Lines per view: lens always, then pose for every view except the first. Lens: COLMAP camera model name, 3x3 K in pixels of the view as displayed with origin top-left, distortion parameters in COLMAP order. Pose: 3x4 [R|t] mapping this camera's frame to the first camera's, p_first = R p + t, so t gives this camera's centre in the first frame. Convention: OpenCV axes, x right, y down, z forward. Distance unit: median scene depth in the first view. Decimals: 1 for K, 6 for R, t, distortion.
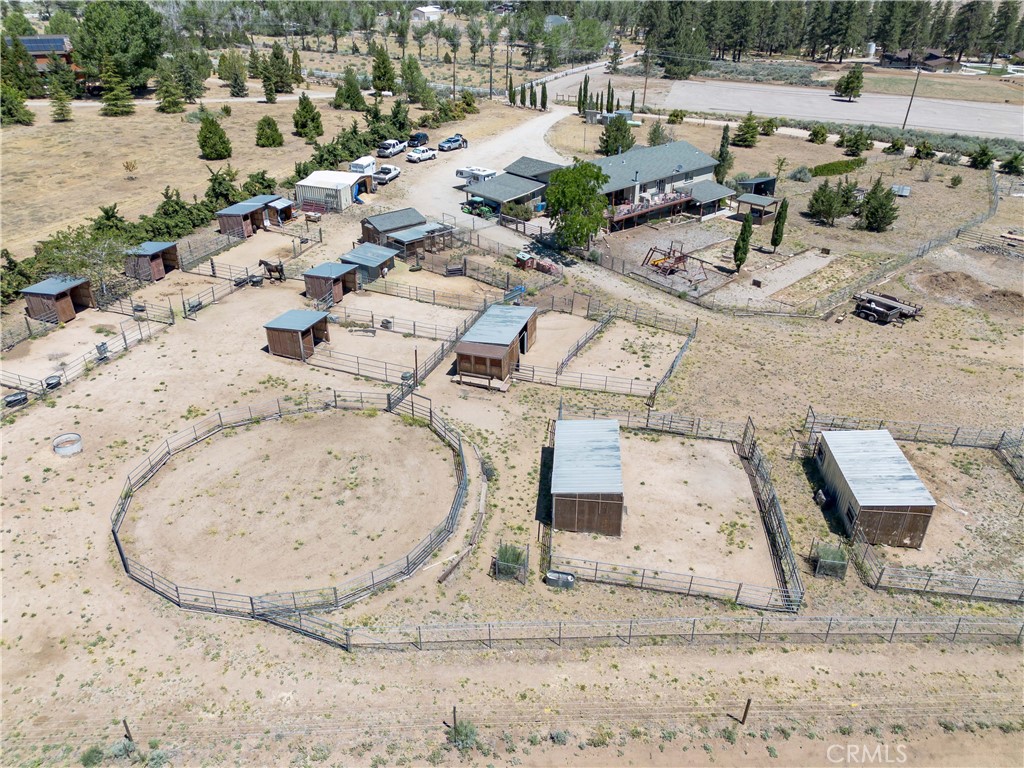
lens RADIAL K [[725.2, 0, 512.7], [0, 725.2, 382.8], [0, 0, 1]] dist [0.063654, -0.052219]
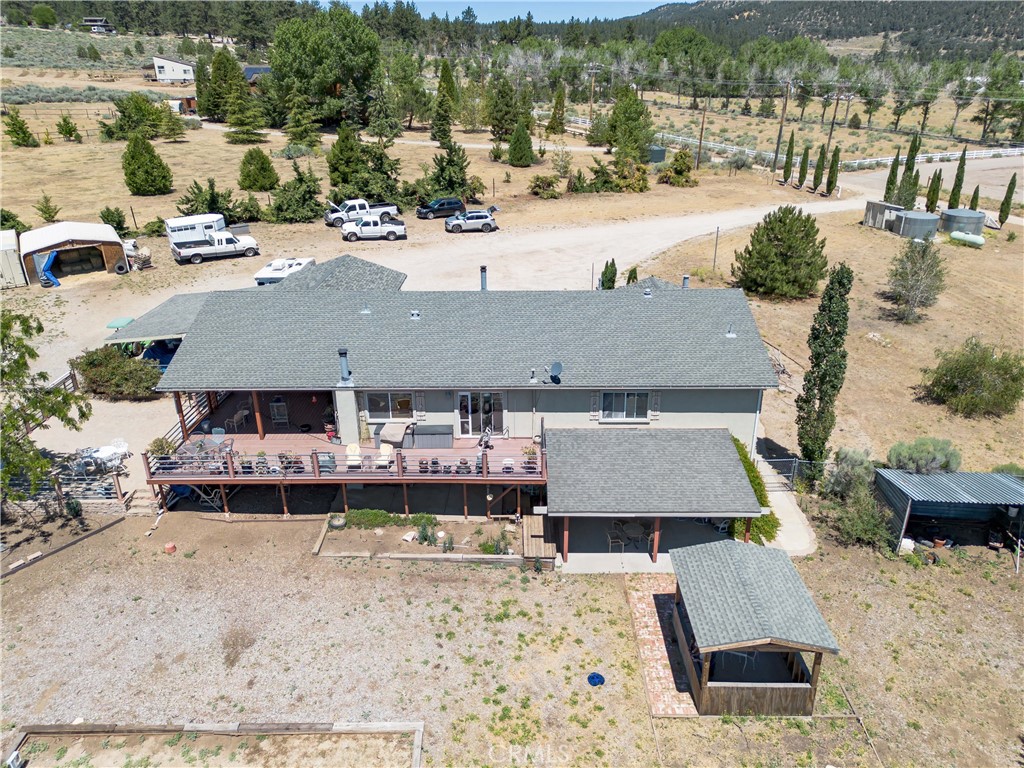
lens RADIAL K [[725.2, 0, 512.7], [0, 725.2, 382.8], [0, 0, 1]] dist [0.063654, -0.052219]
pose [[0.746921, 0.262412, -0.610942, 0.324614], [-0.319529, 0.947436, 0.016295, -0.236080], [0.583105, 0.183042, 0.791508, 0.618160]]
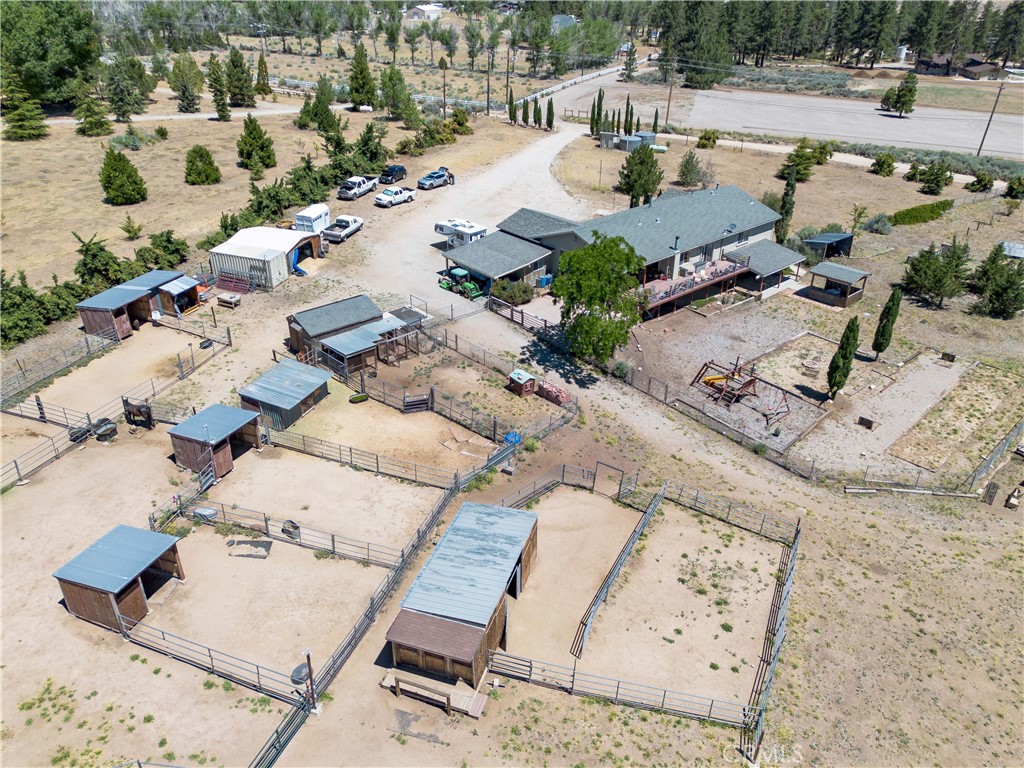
lens RADIAL K [[725.2, 0, 512.7], [0, 725.2, 382.8], [0, 0, 1]] dist [0.063654, -0.052219]
pose [[0.999961, 0.007526, -0.004520, 0.007538], [-0.007515, 0.999969, 0.002400, -0.111318], [0.004537, -0.002366, 0.999987, 0.208730]]
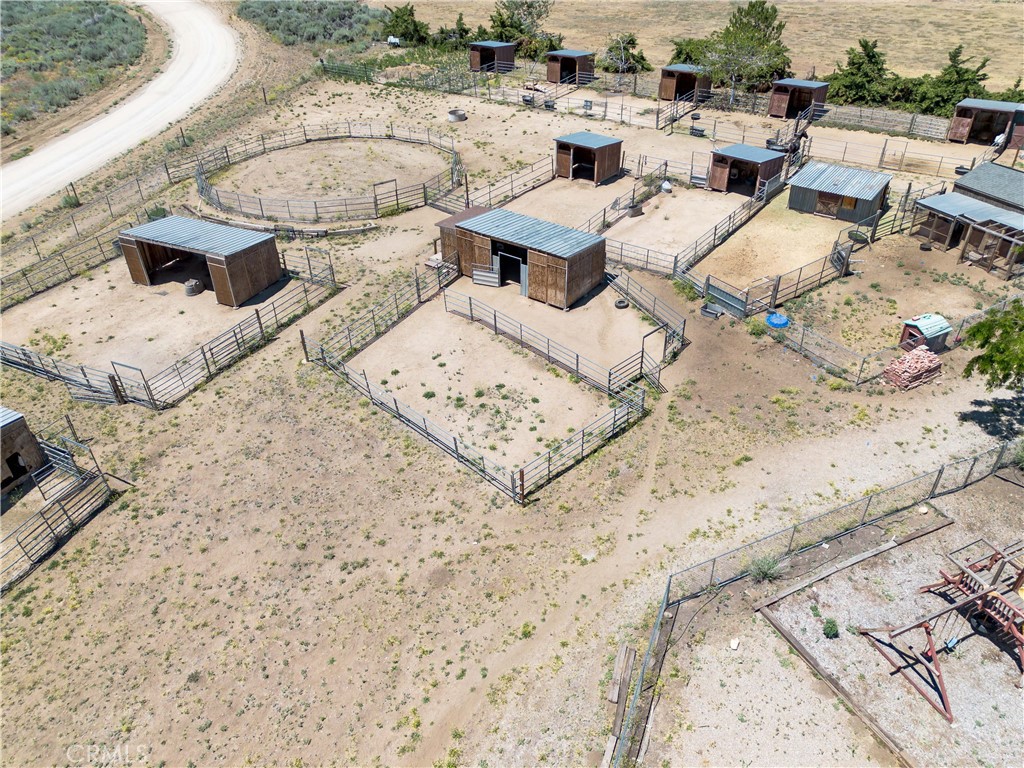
lens RADIAL K [[725.2, 0, 512.7], [0, 725.2, 382.8], [0, 0, 1]] dist [0.063654, -0.052219]
pose [[-0.325262, 0.530117, -0.783059, 0.303273], [-0.449500, 0.641873, 0.621247, -0.206156], [0.831958, 0.554053, 0.029511, 0.522970]]
